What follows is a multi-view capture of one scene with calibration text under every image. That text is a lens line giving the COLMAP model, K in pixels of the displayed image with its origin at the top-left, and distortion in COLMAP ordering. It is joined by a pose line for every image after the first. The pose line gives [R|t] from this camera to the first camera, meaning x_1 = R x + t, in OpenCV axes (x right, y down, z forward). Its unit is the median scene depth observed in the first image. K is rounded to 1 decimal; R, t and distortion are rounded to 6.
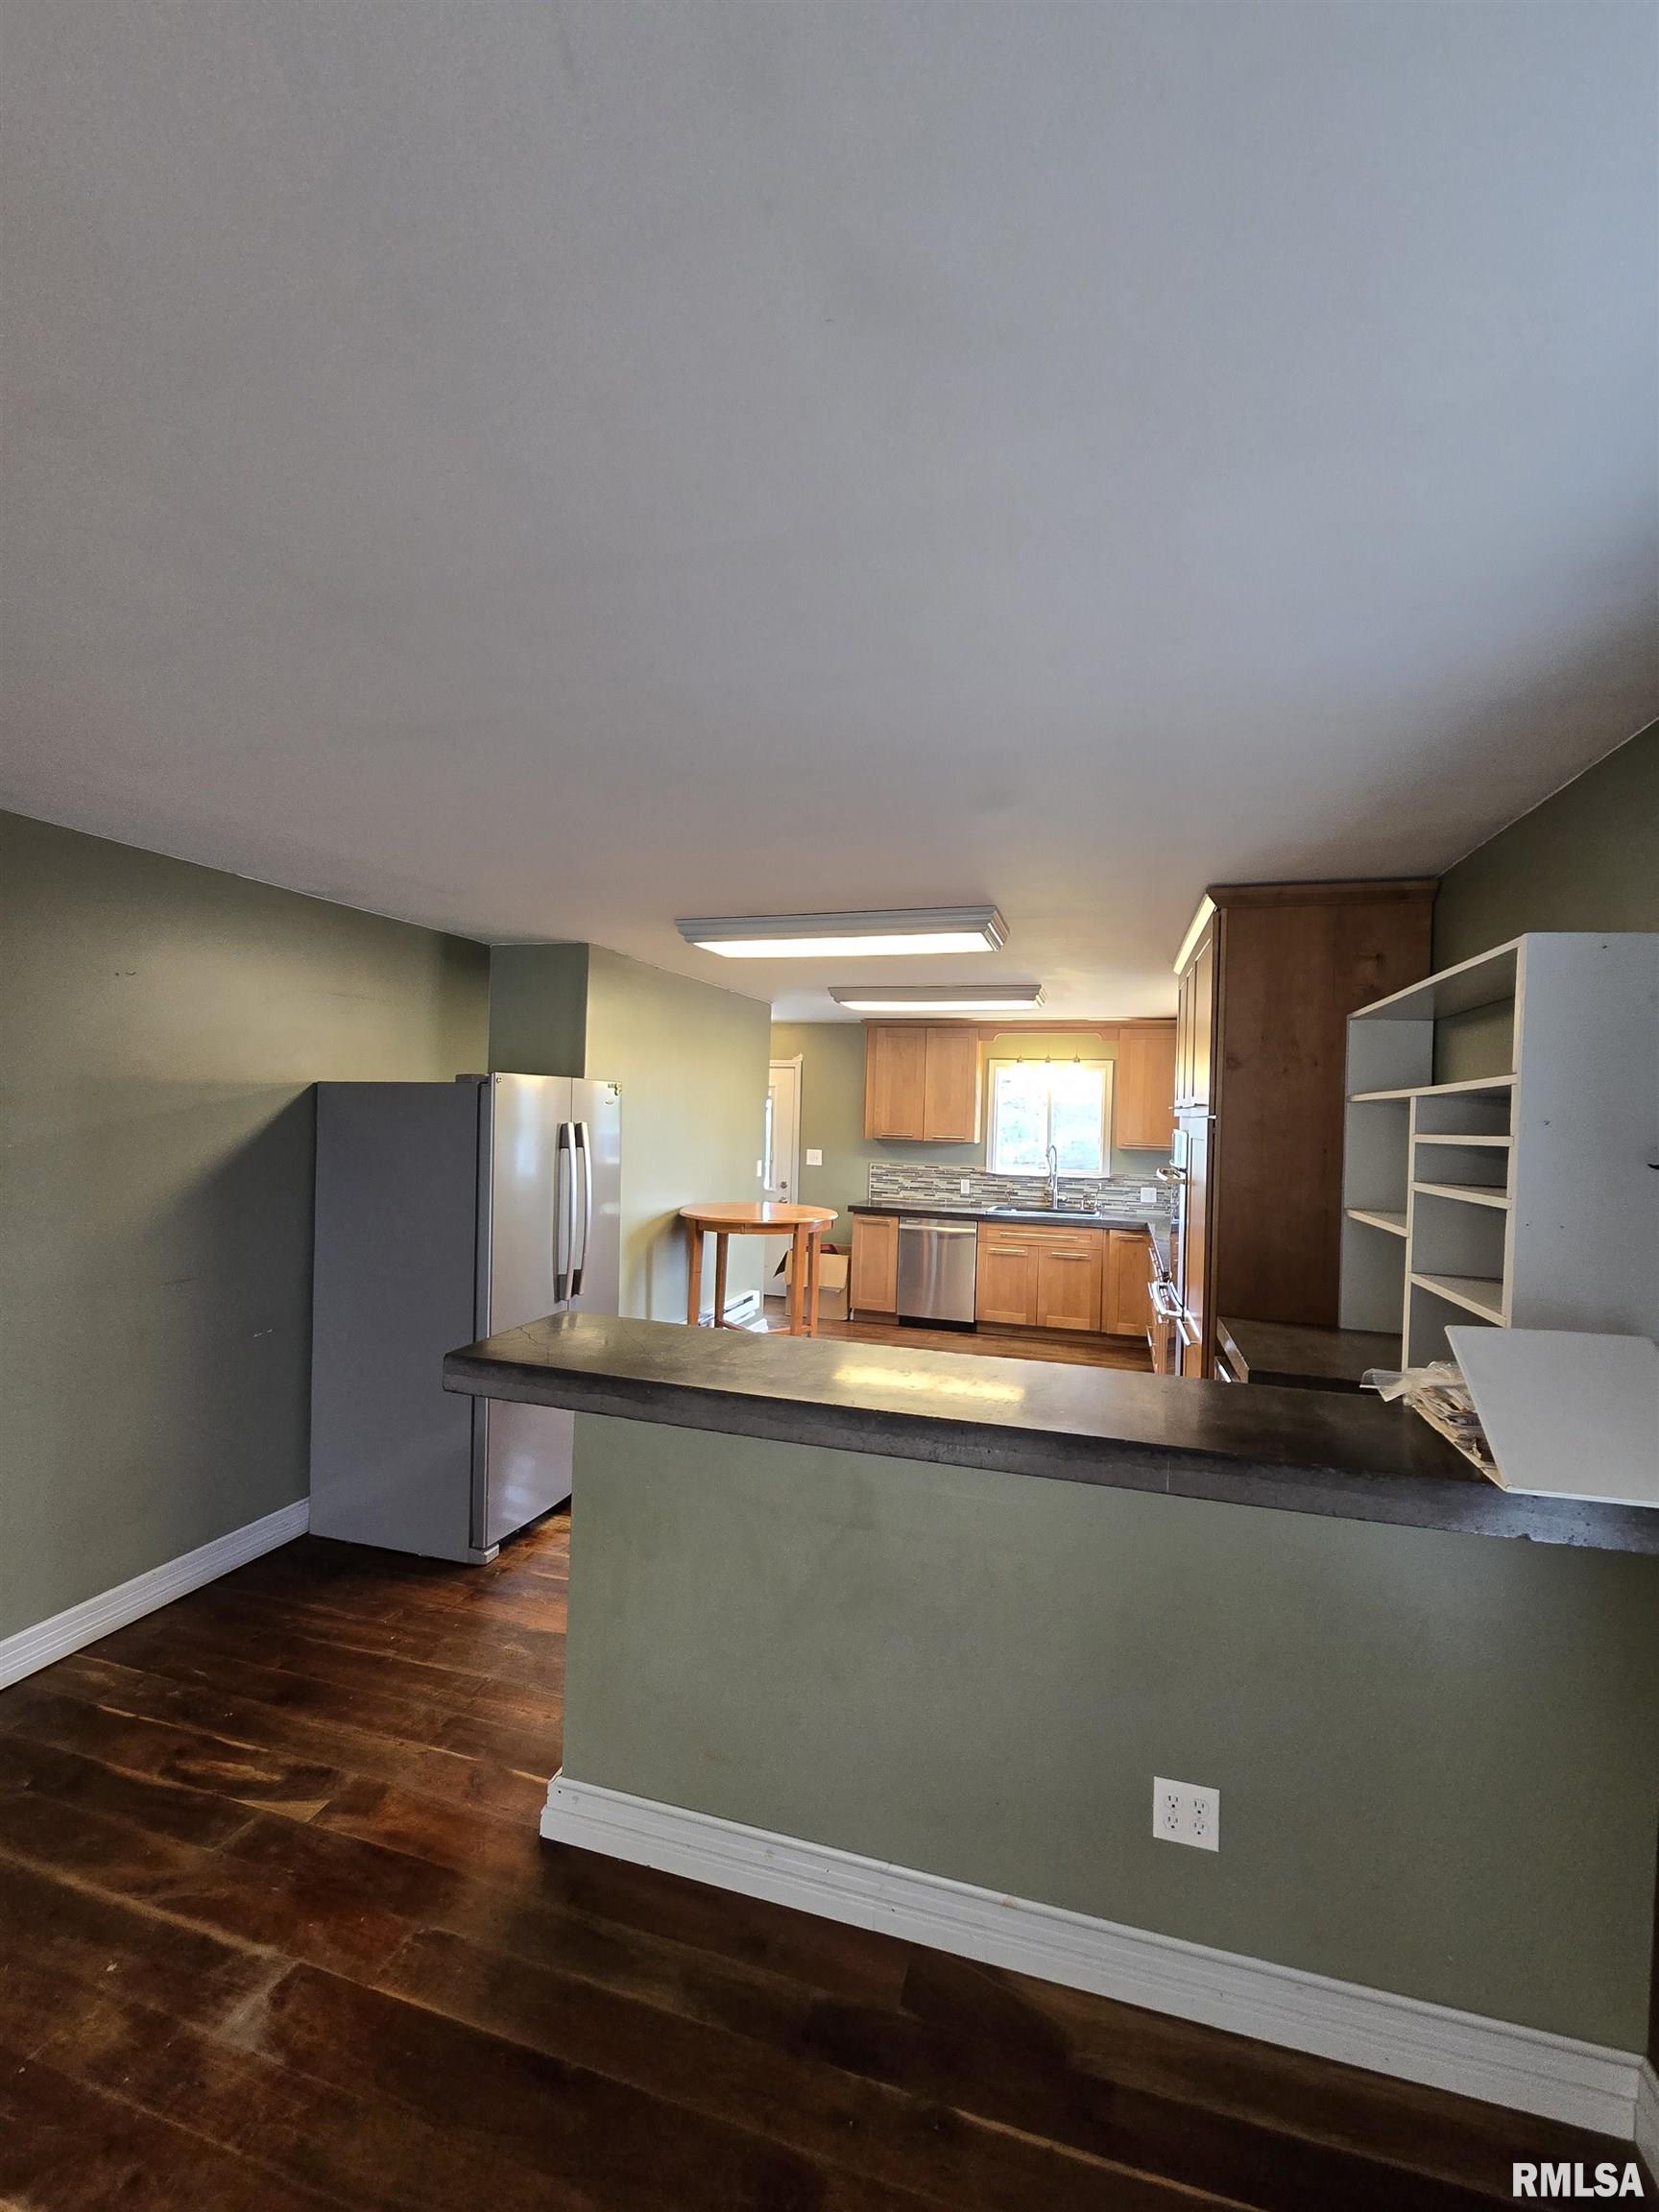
lens RADIAL K [[903.3, 0, 833.3], [0, 903.3, 1112.6], [0, 0, 1]] dist [0.000287, 0.000417]
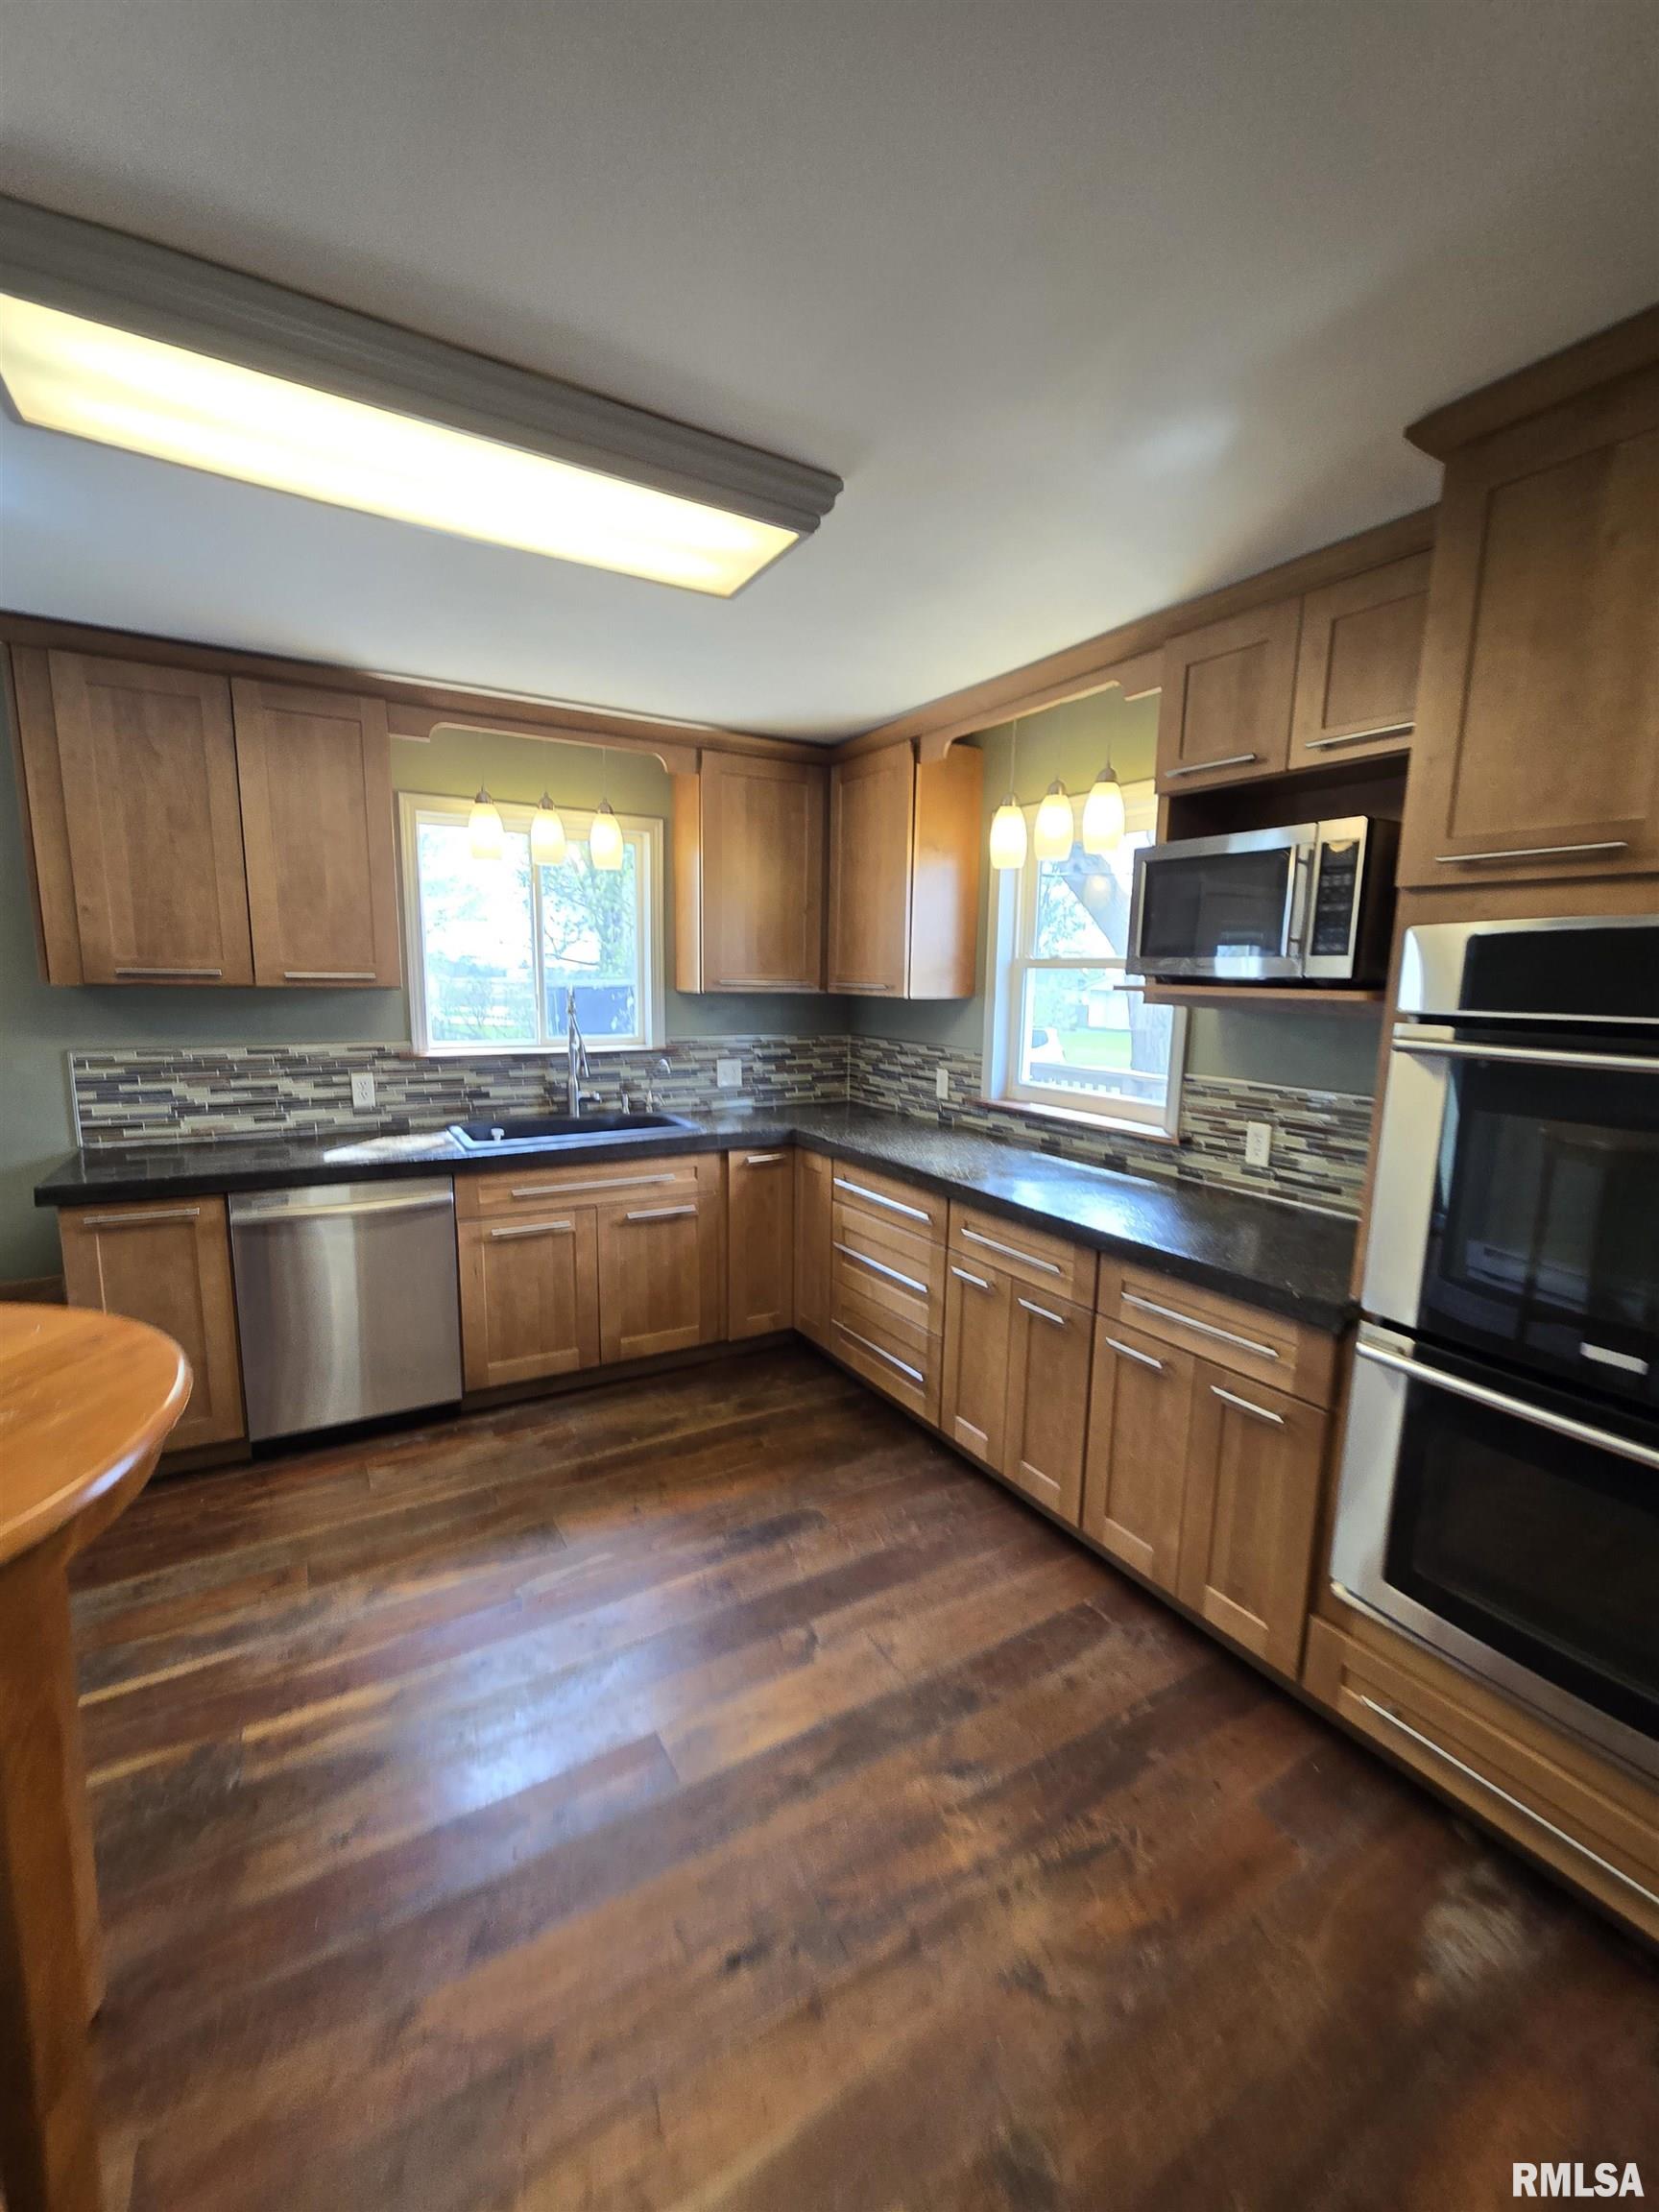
lens RADIAL K [[903.3, 0, 836.9], [0, 903.3, 1121.6], [0, 0, 1]] dist [0.000287, 0.000417]
pose [[0.666586, -0.133388, 0.733396, -0.026748], [-0.000506, 0.983778, 0.179388, 0.018706], [-0.745428, -0.119949, 0.655706, 0.562234]]
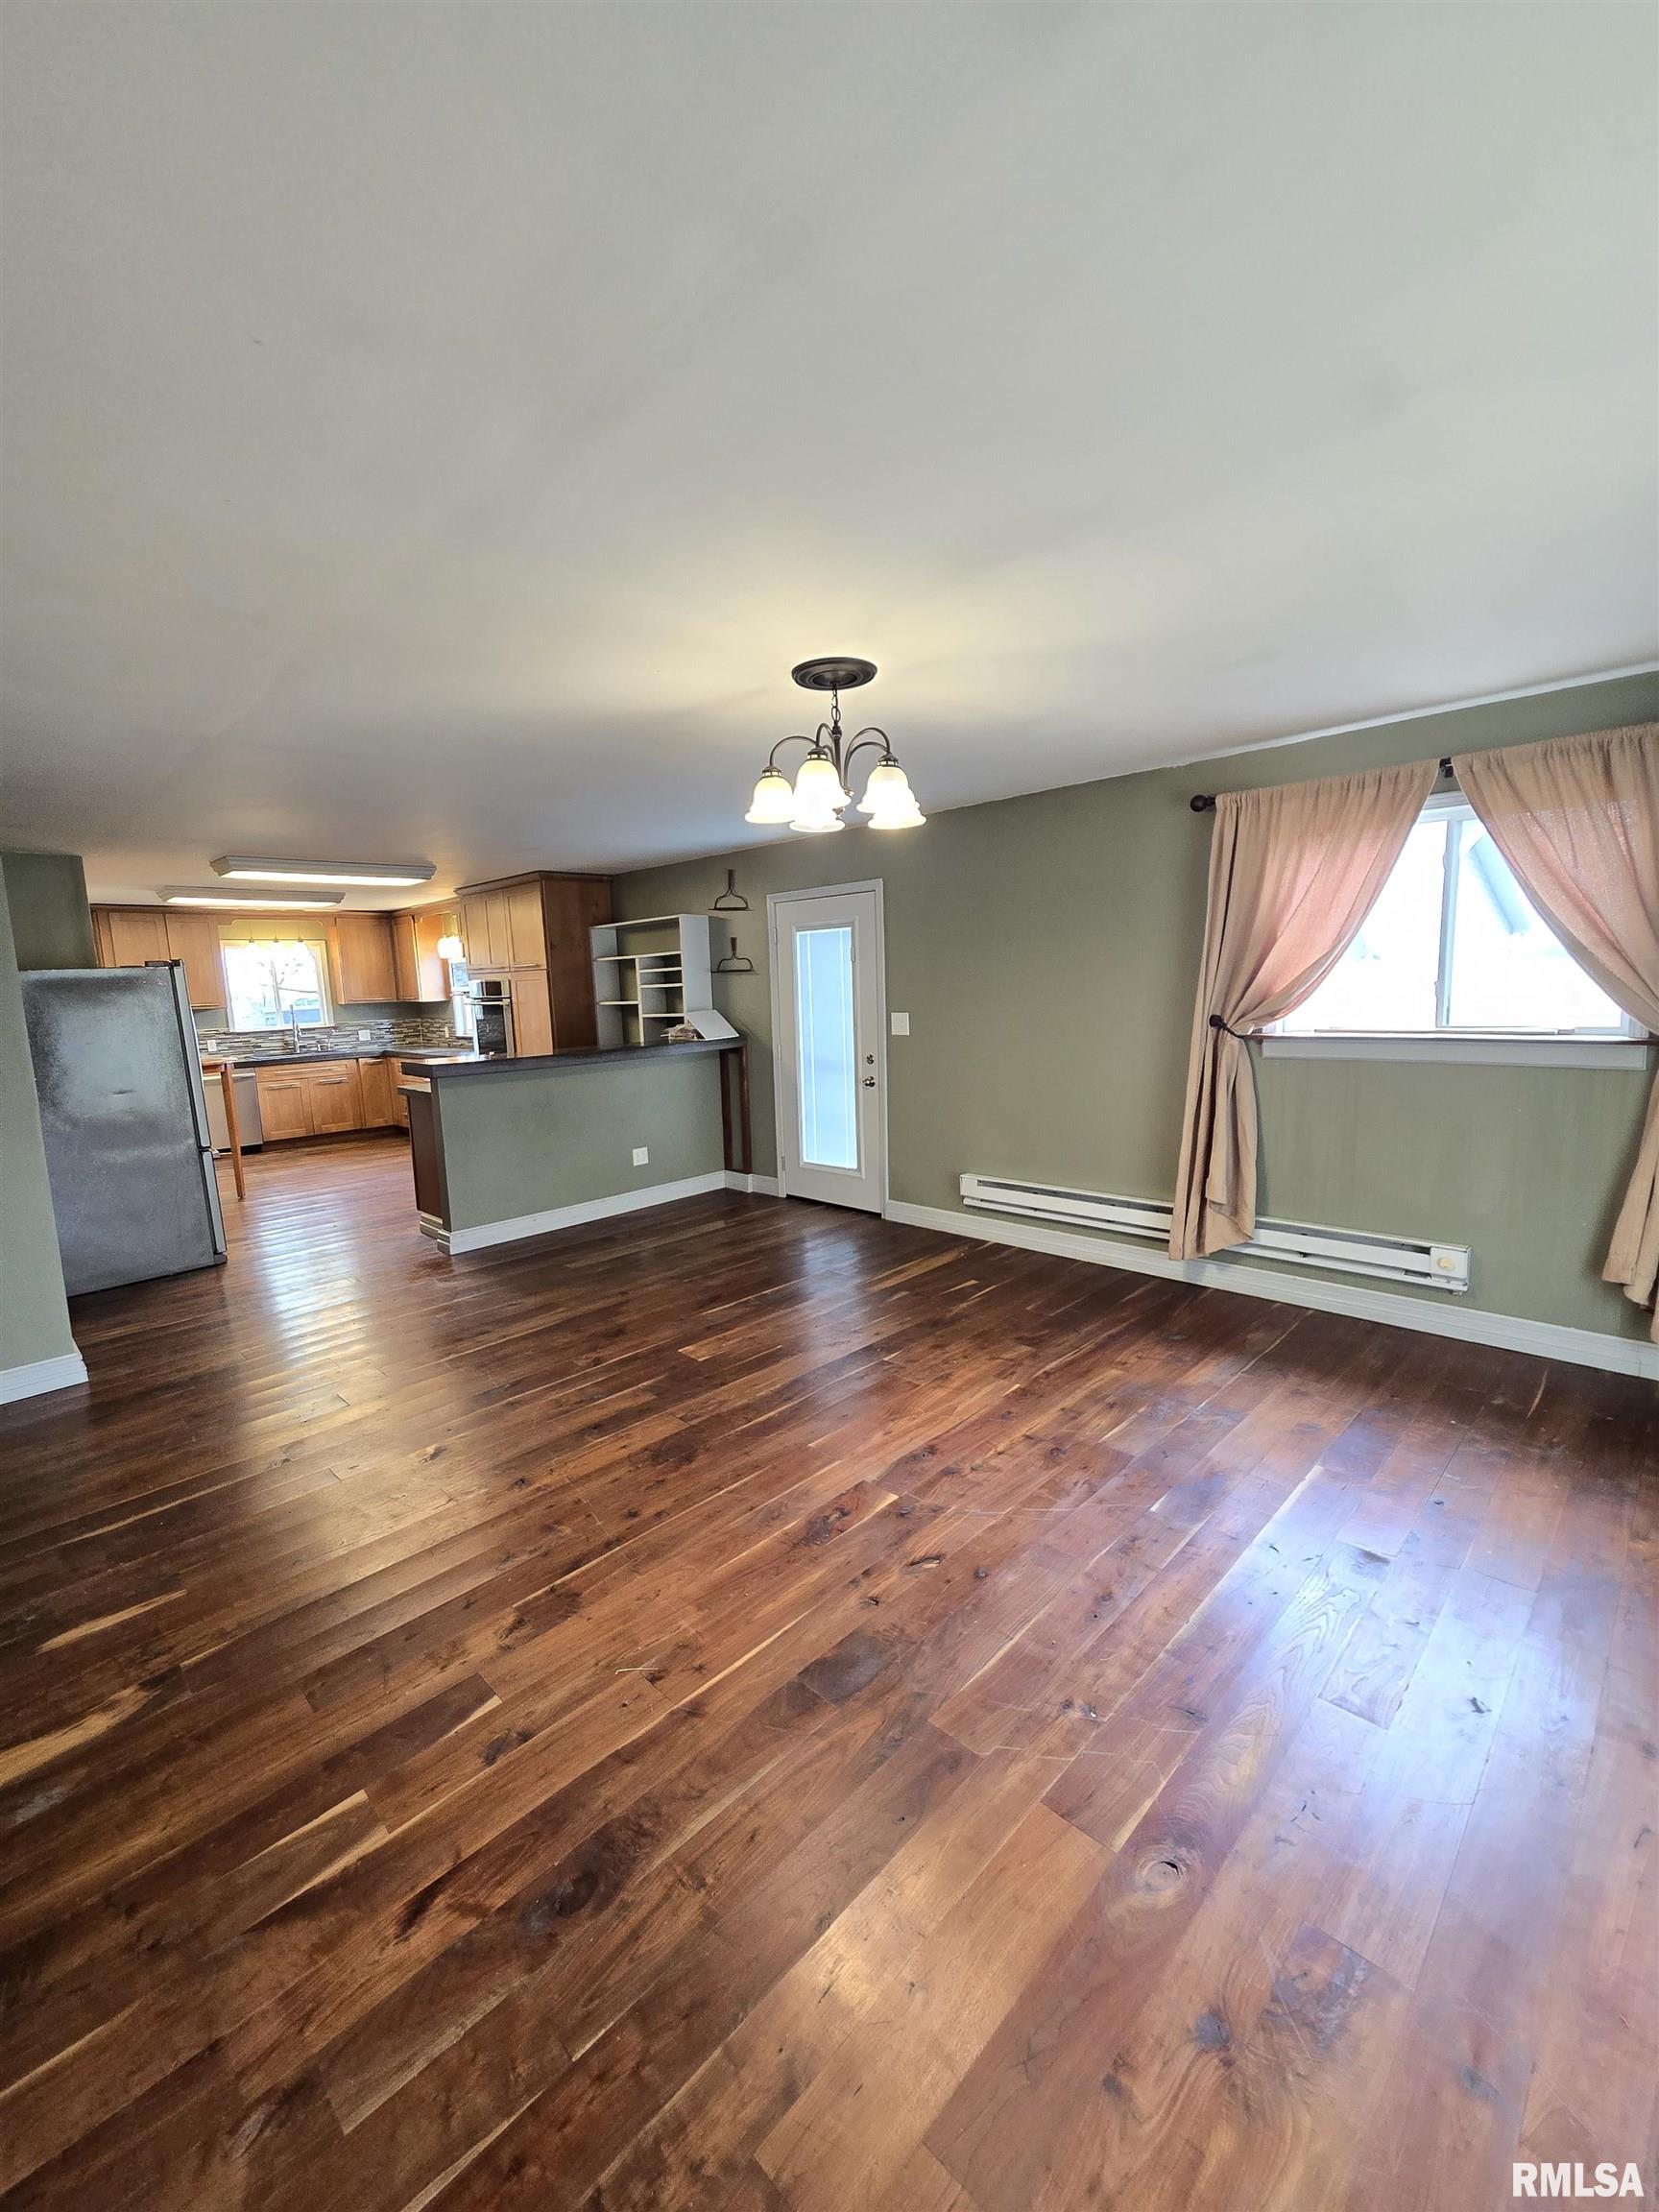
lens RADIAL K [[903.3, 0, 832.5], [0, 903.3, 1104.9], [0, 0, 1]] dist [0.000287, 0.000417]
pose [[0.461635, -0.162182, 0.872118, -0.571740], [0.045477, 0.986179, 0.159321, 0.004940], [-0.885904, -0.033886, 0.462630, -0.326901]]
